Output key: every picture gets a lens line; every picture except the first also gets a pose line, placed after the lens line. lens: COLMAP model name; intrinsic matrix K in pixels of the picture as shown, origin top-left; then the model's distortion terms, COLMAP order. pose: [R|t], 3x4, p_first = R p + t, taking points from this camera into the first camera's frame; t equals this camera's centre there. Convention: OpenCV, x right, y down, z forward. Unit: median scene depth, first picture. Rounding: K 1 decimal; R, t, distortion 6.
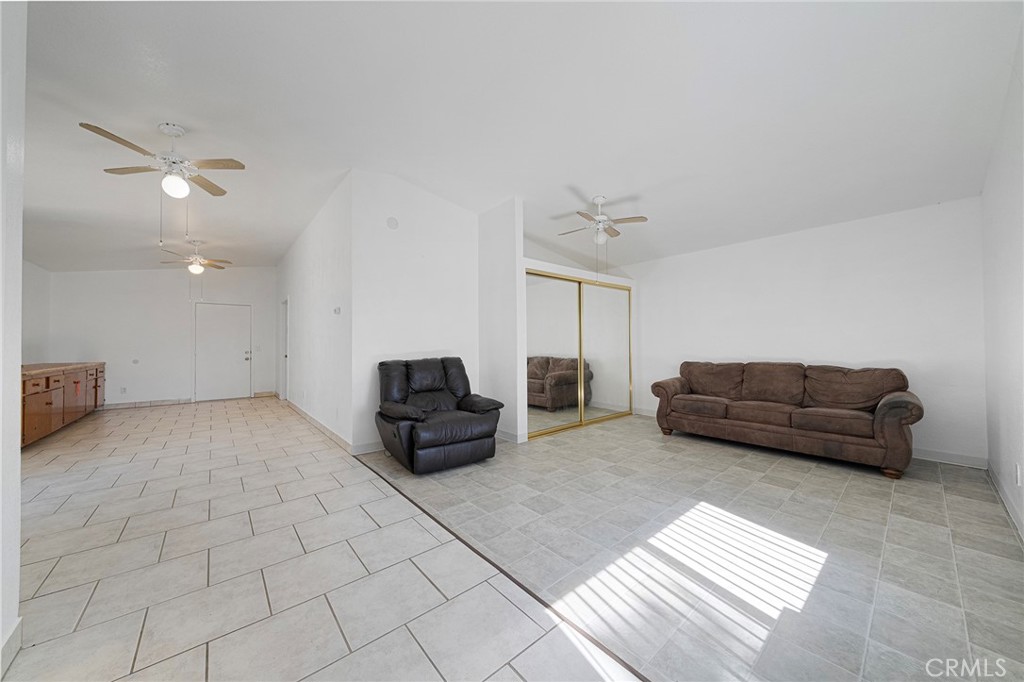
lens RADIAL K [[349.1, 0, 505.4], [0, 349.1, 337.9], [0, 0, 1]] dist [-0.002995, 0.000007]
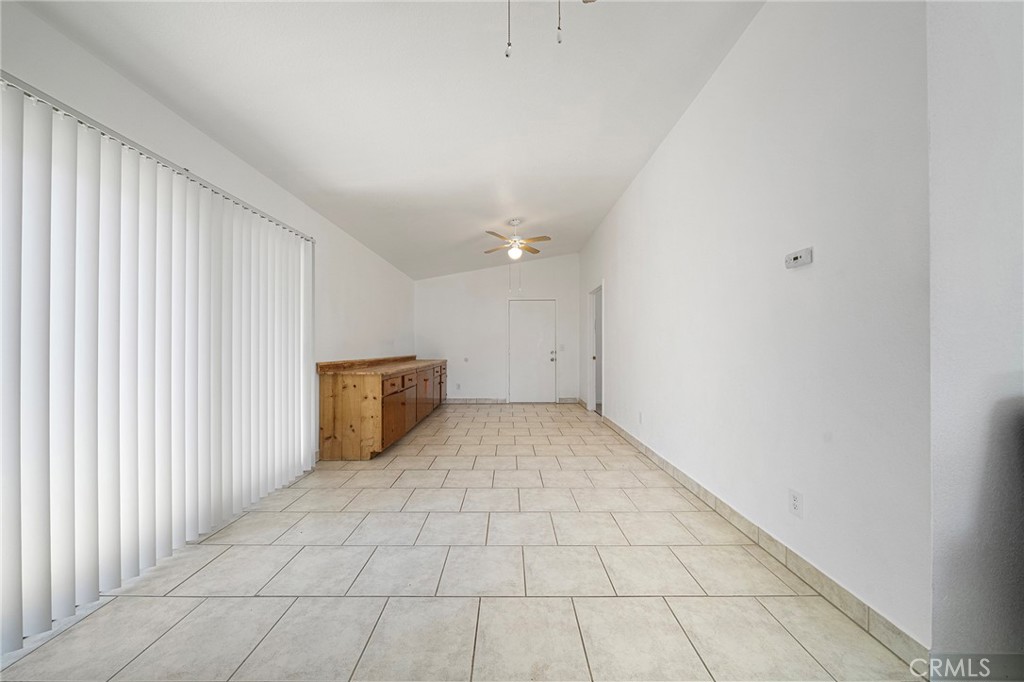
lens RADIAL K [[349.1, 0, 511.6], [0, 349.1, 331.0], [0, 0, 1]] dist [-0.002995, 0.000007]
pose [[0.771929, -0.022594, -0.635307, -0.347029], [0.009568, 0.999668, -0.023927, 0.009835], [0.635636, 0.012391, 0.771889, 0.330652]]
